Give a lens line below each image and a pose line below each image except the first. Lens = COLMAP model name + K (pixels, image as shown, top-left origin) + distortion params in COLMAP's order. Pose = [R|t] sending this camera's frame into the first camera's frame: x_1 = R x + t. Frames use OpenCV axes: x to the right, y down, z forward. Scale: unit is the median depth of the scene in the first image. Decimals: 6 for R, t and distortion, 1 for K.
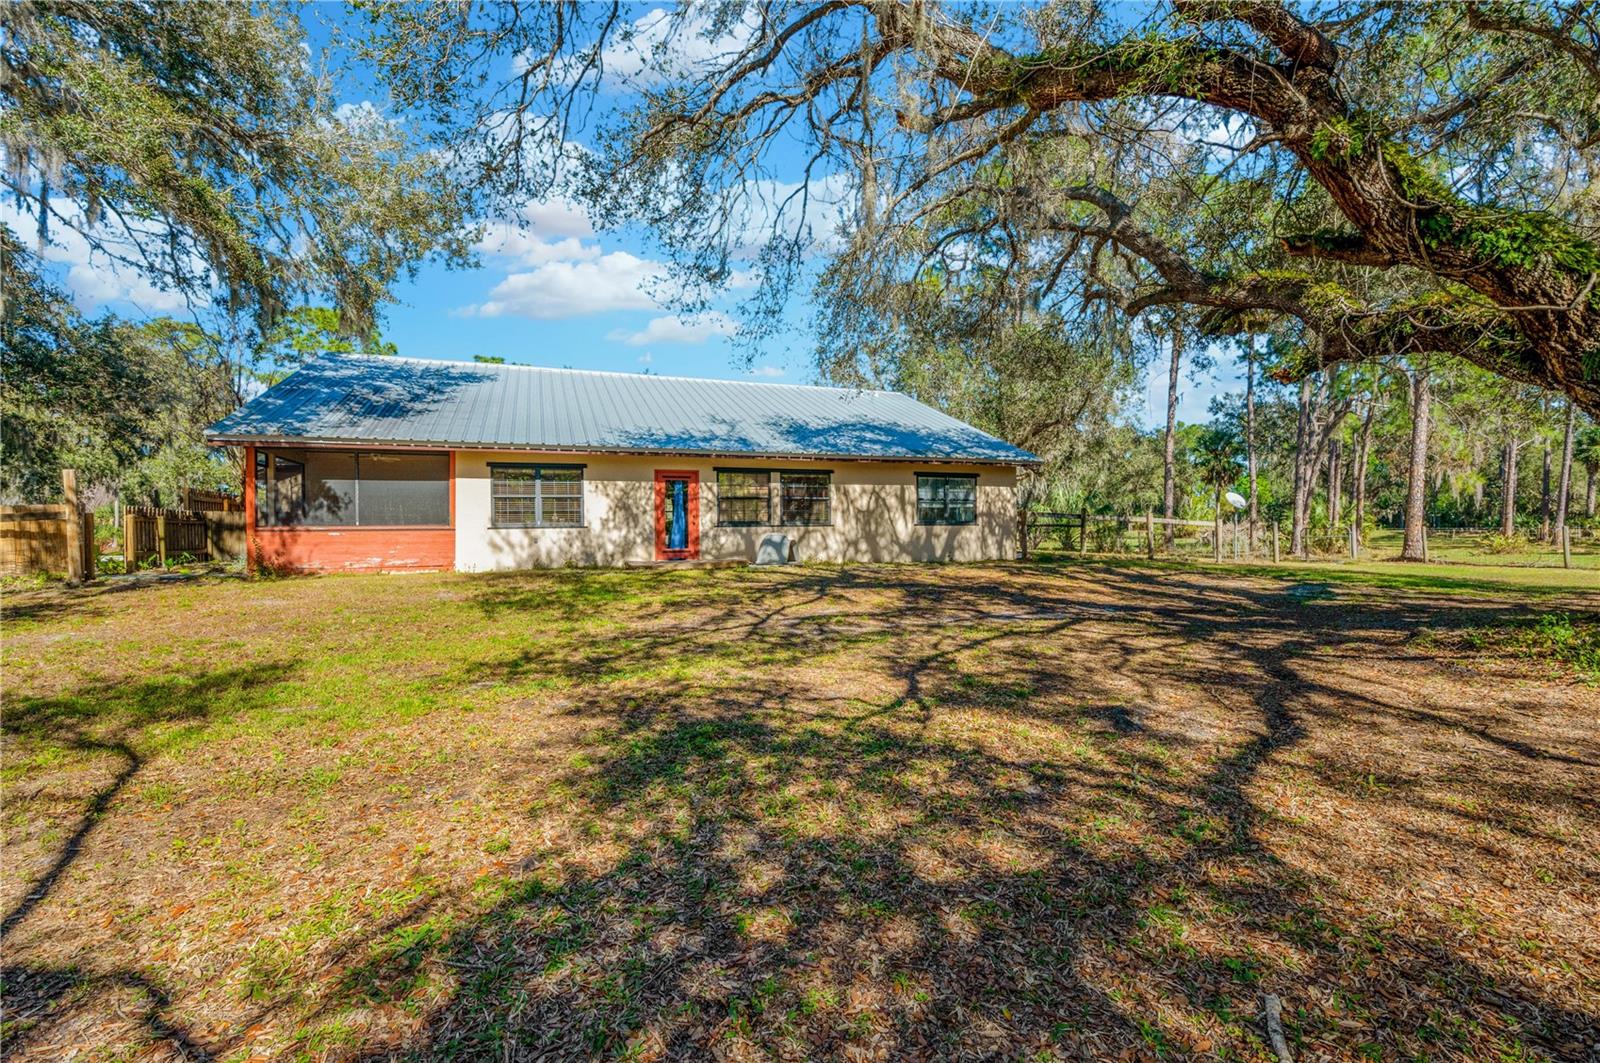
lens RADIAL K [[731.0, 0, 795.8], [0, 731.0, 528.6], [0, 0, 1]] dist [-0.001055, -0.000580]
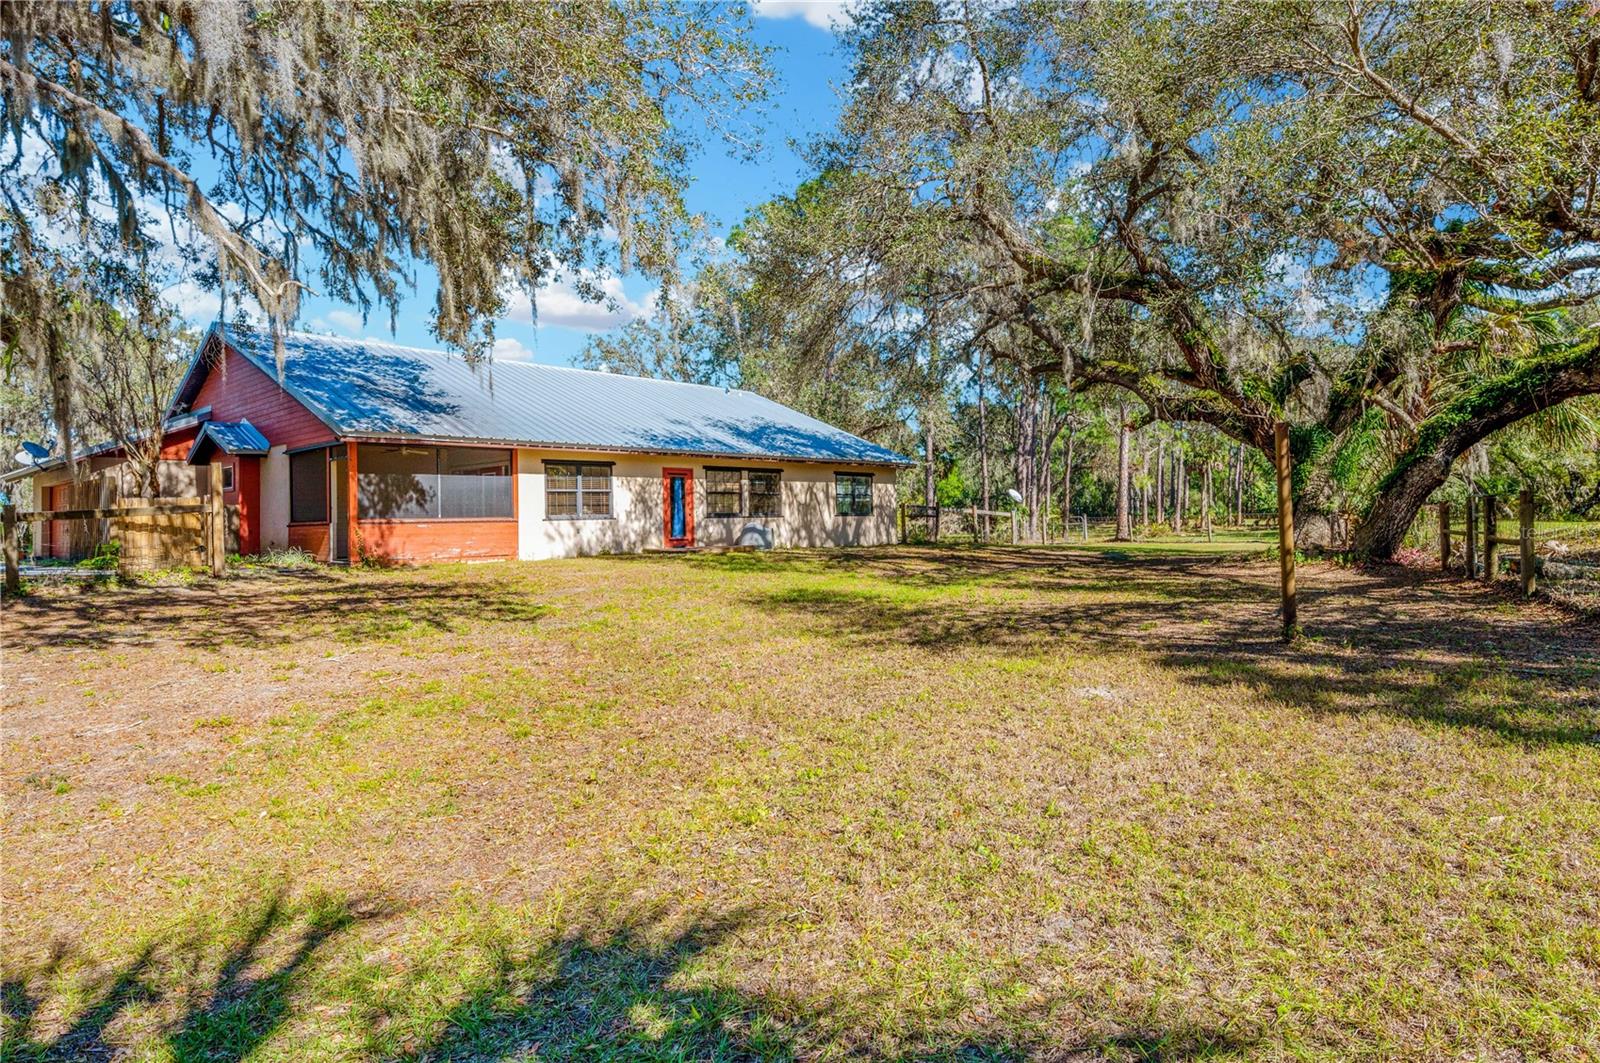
lens RADIAL K [[1029.1, 0, 800.0], [0, 1029.1, 531.5], [0, 0, 1]] dist [0.002360, 0.000215]
pose [[0.876374, -0.013954, 0.481429, -0.757818], [0.014040, 0.999896, 0.003424, 0.015715], [-0.481426, 0.003759, 0.876479, -0.486331]]
